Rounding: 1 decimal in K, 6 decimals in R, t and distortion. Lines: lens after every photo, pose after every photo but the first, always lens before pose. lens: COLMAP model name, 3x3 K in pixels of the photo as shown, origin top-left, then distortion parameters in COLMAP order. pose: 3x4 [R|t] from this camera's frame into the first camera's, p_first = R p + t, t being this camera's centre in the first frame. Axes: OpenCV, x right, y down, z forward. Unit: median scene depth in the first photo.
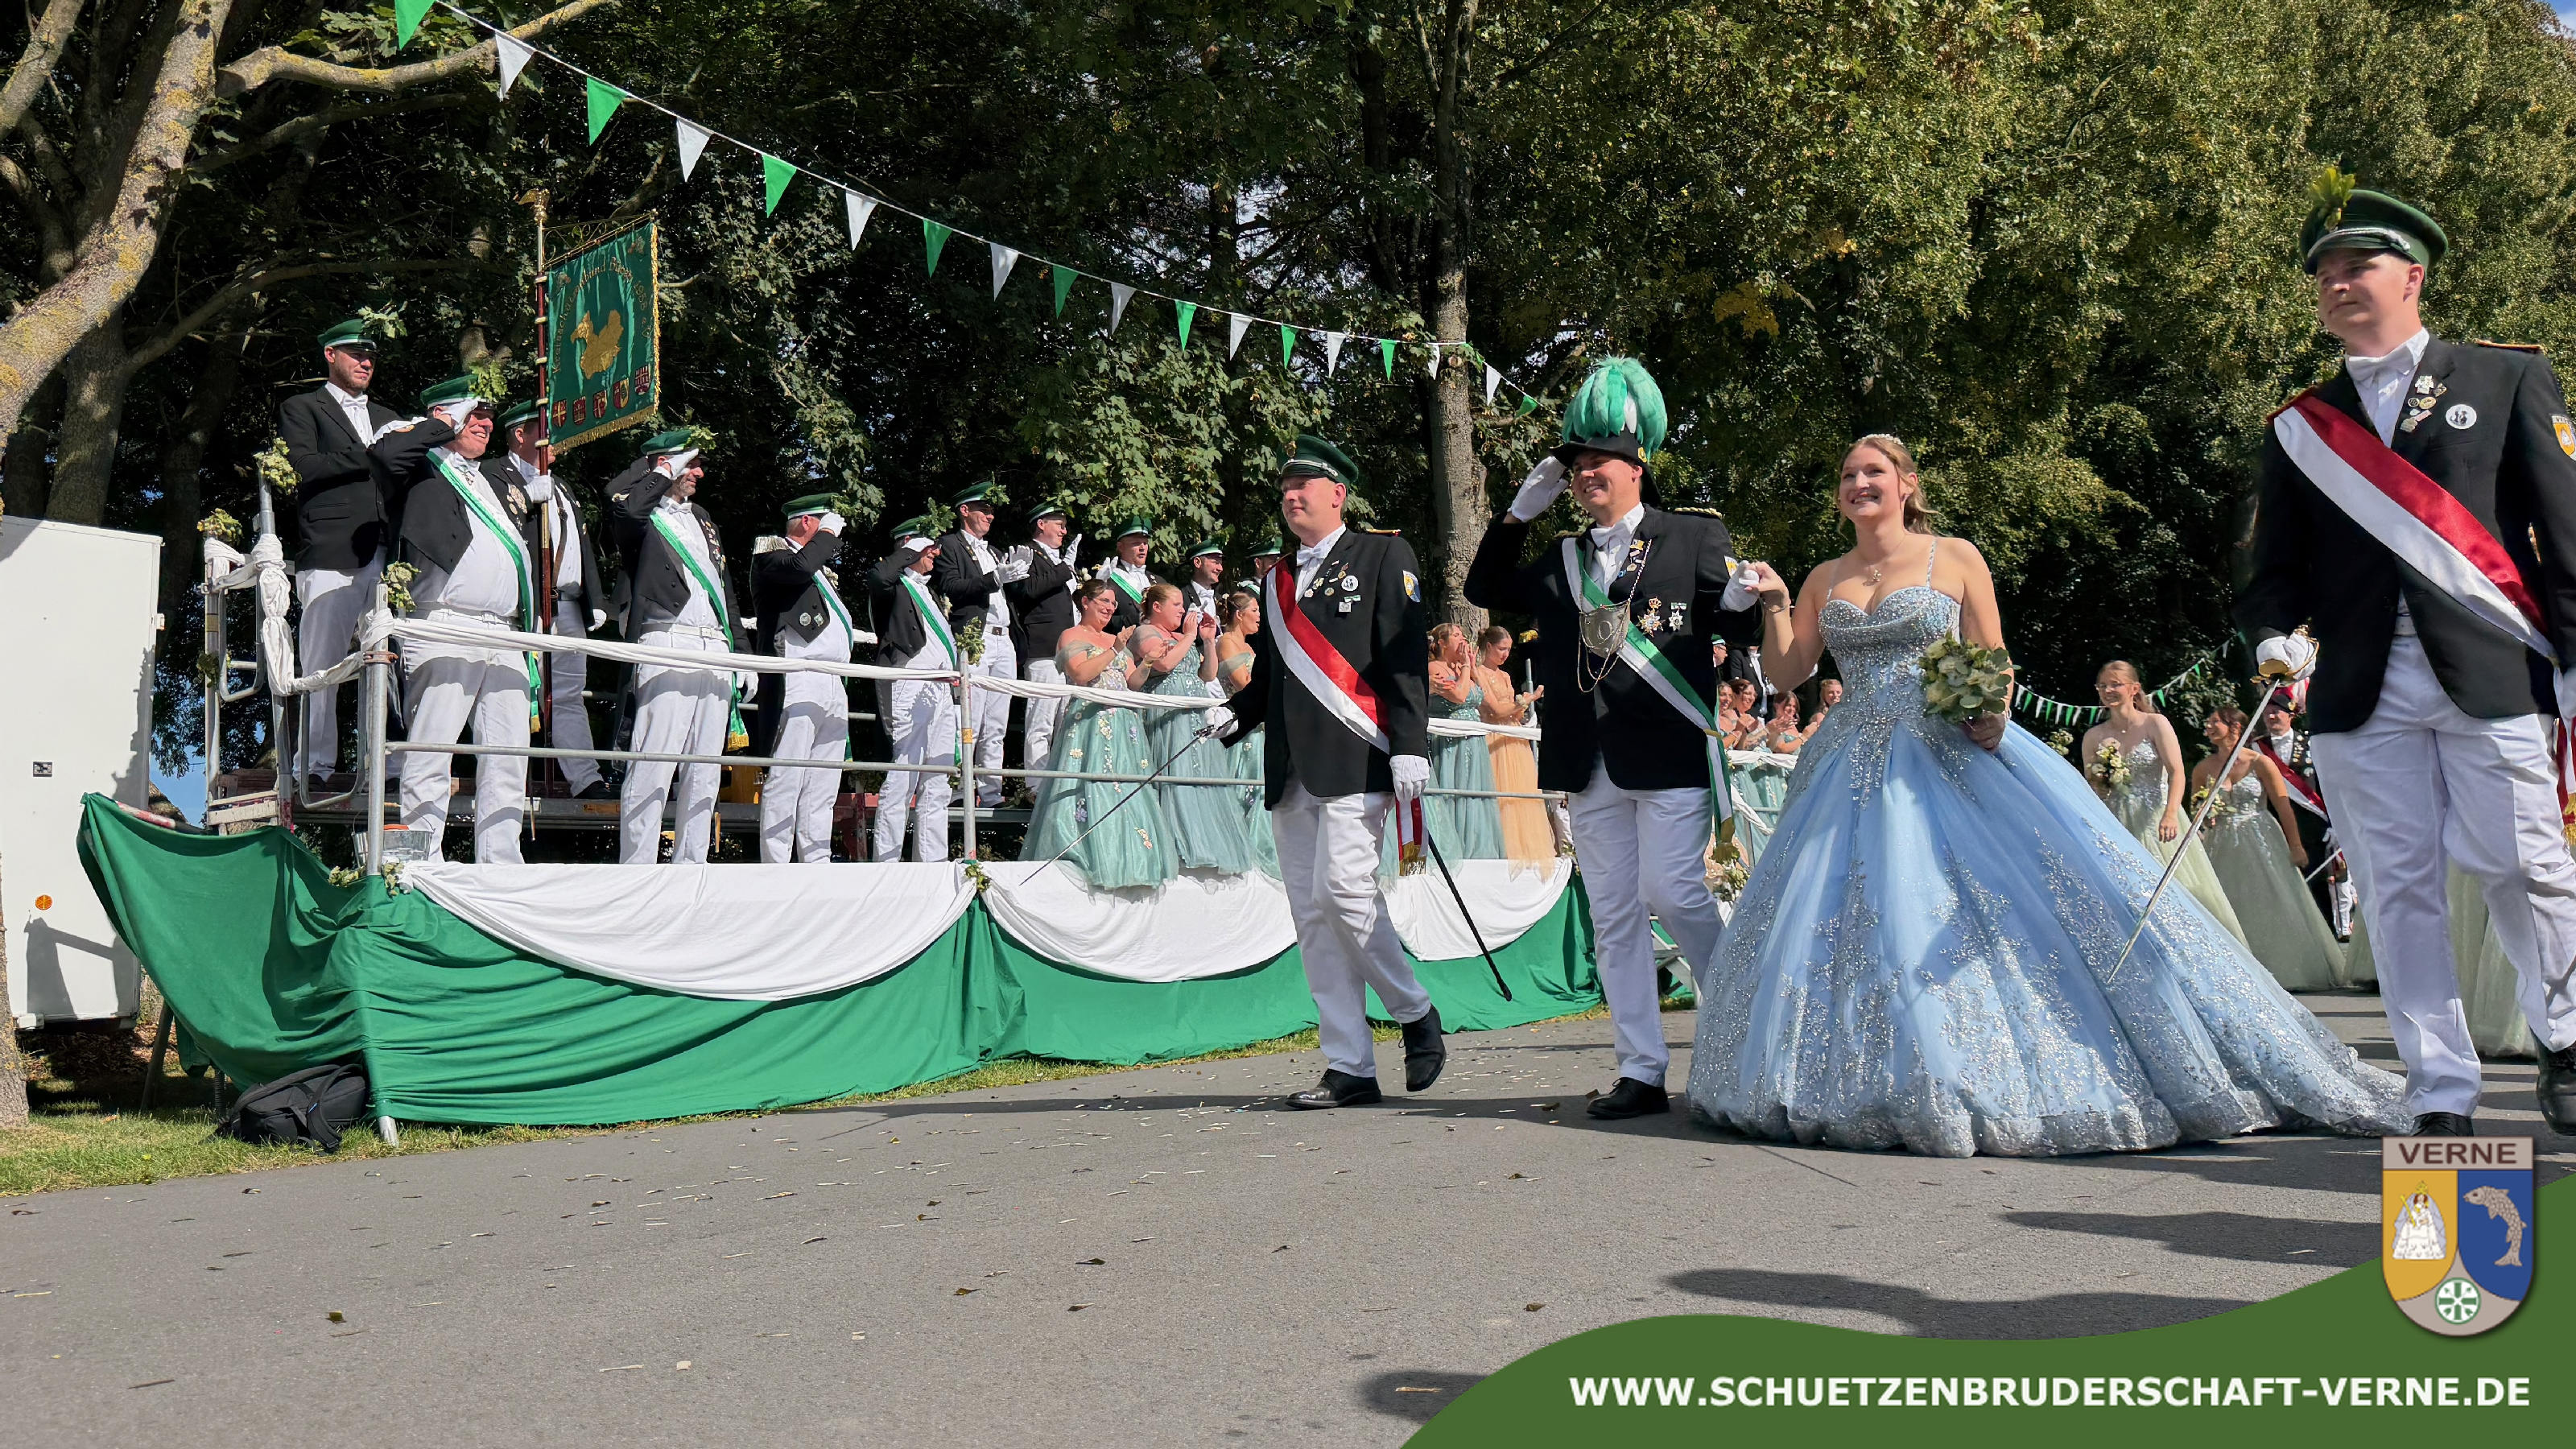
lens RADIAL K [[1646.8, 0, 1274.9], [0, 1646.8, 711.3], [0, 0, 1]] dist [0.022991, -0.017827]
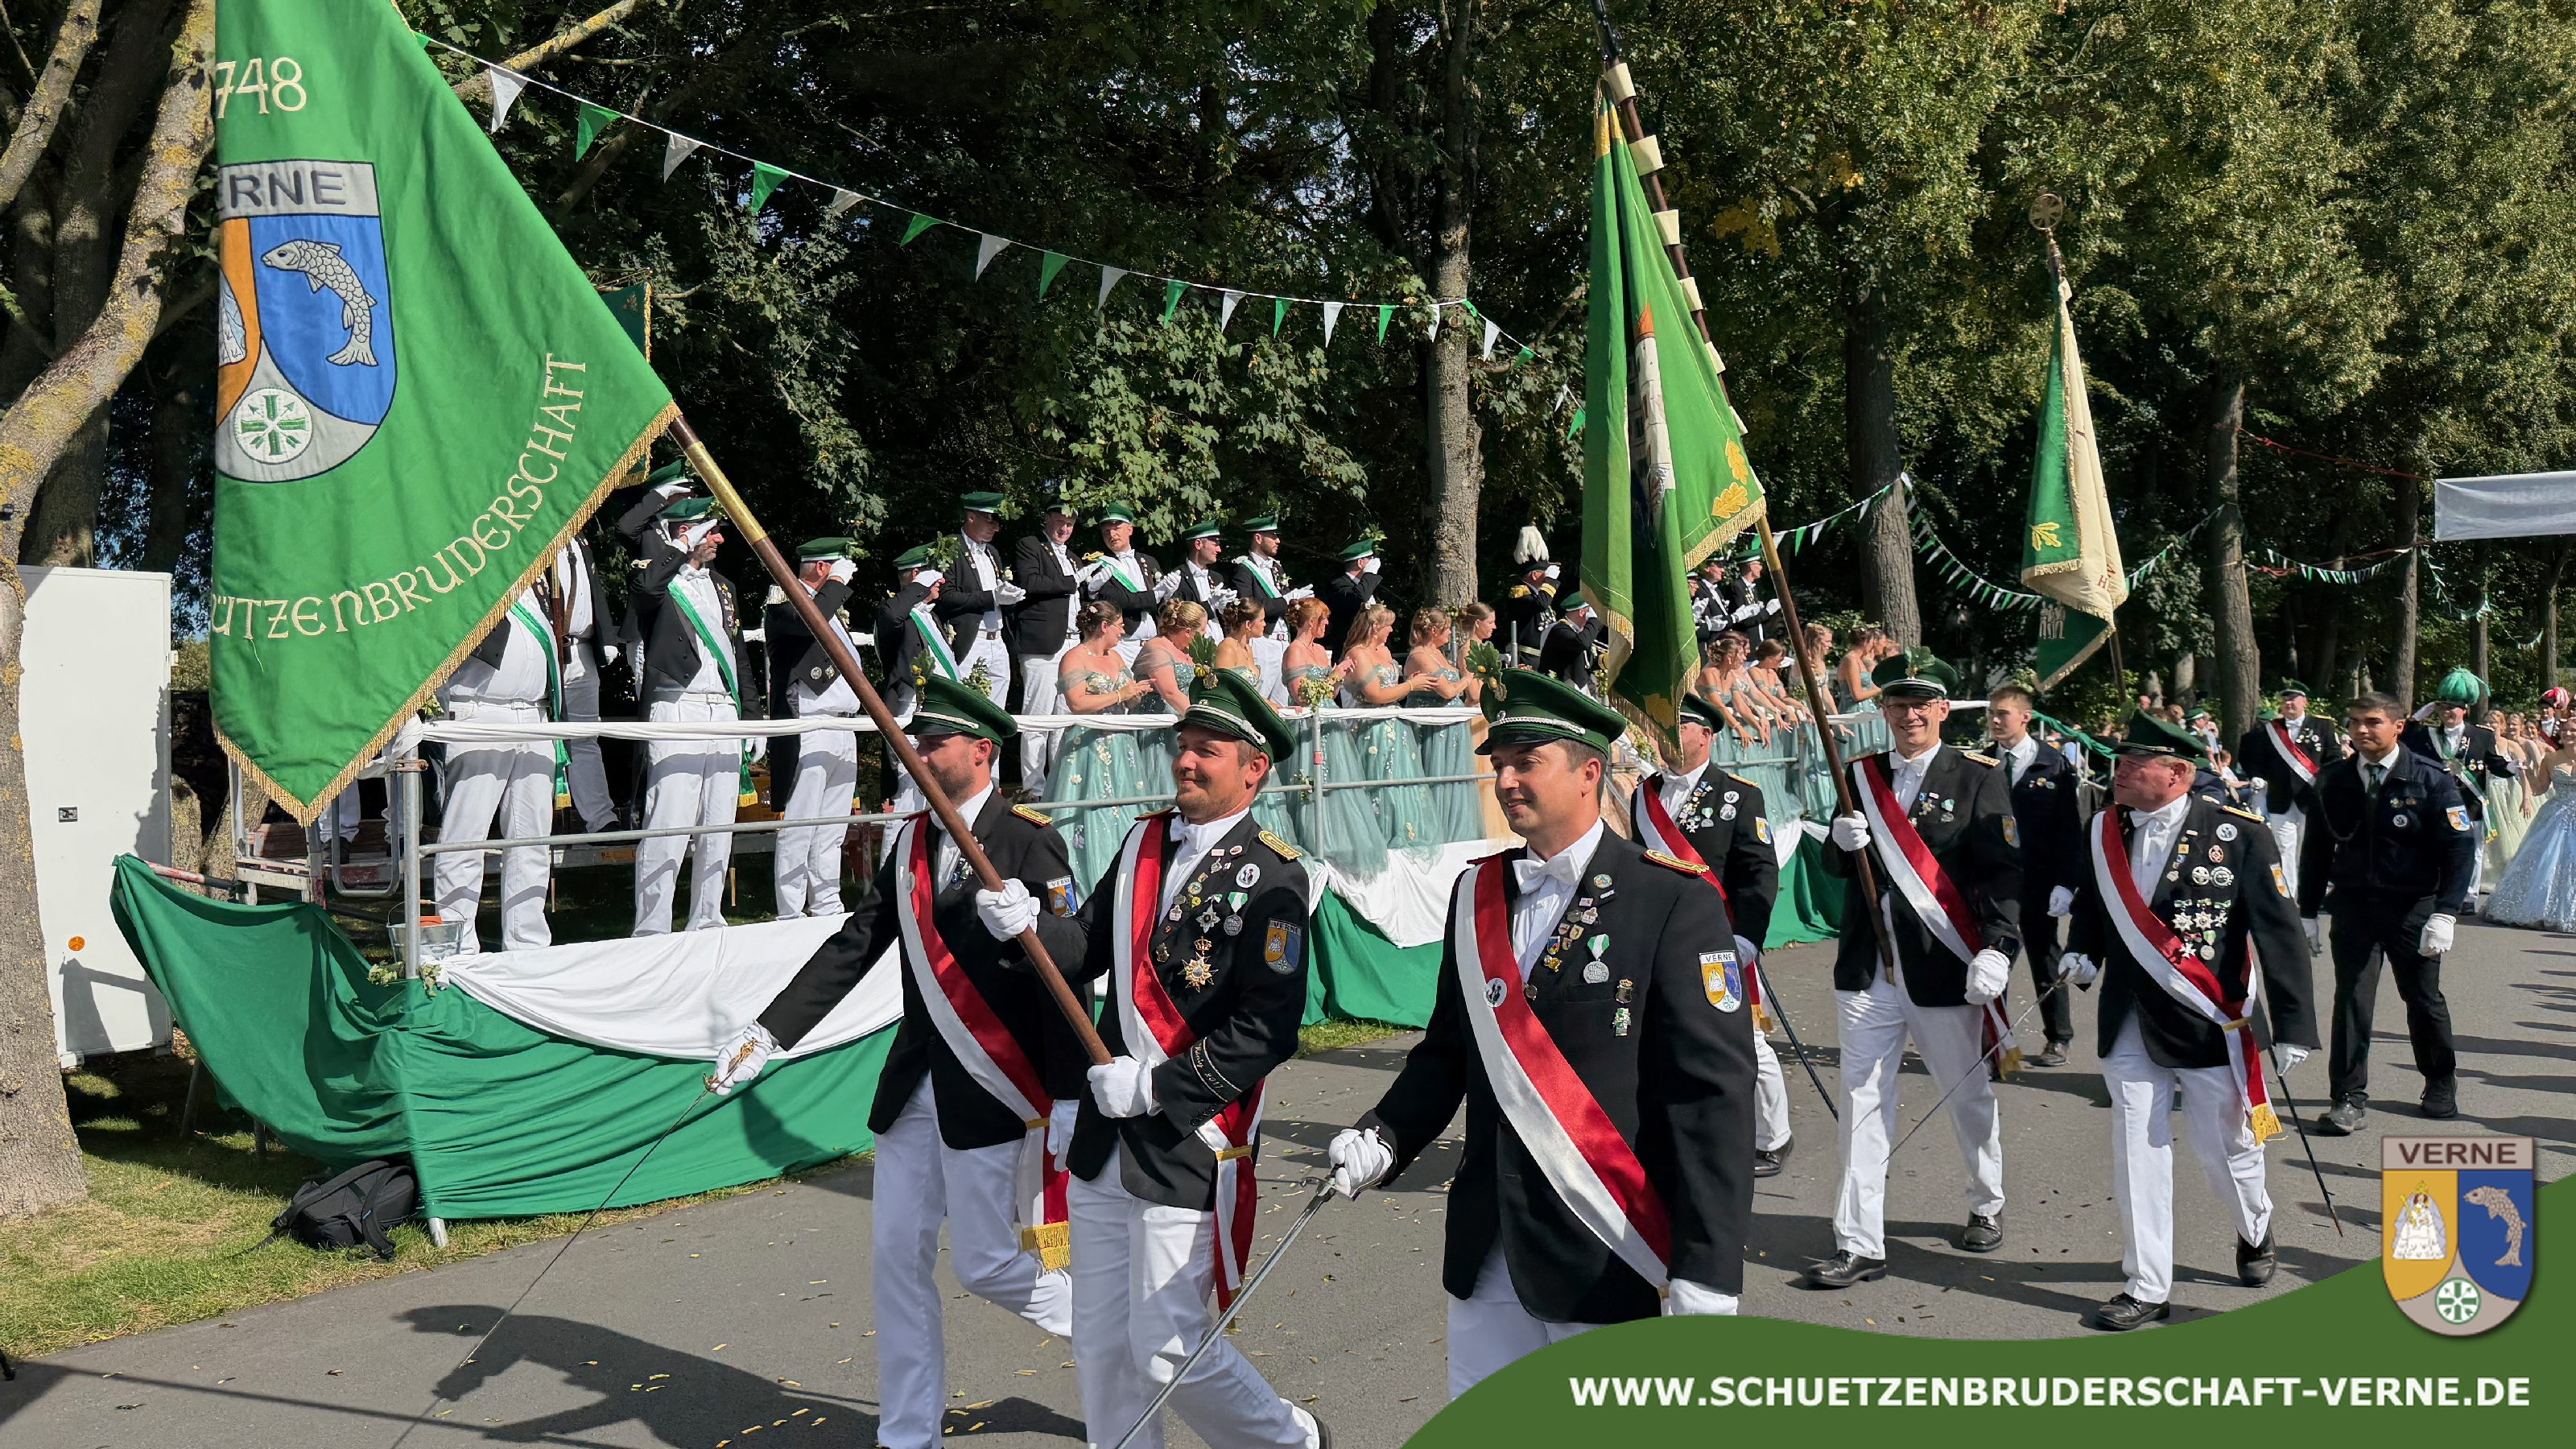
lens RADIAL K [[1646.8, 0, 1274.9], [0, 1646.8, 711.3], [0, 0, 1]] dist [0.022991, -0.017827]
pose [[0.999355, 0.028527, 0.021790, -0.016051], [-0.030887, 0.992654, 0.116981, -0.109117], [-0.018293, -0.117578, 0.992895, -0.012141]]
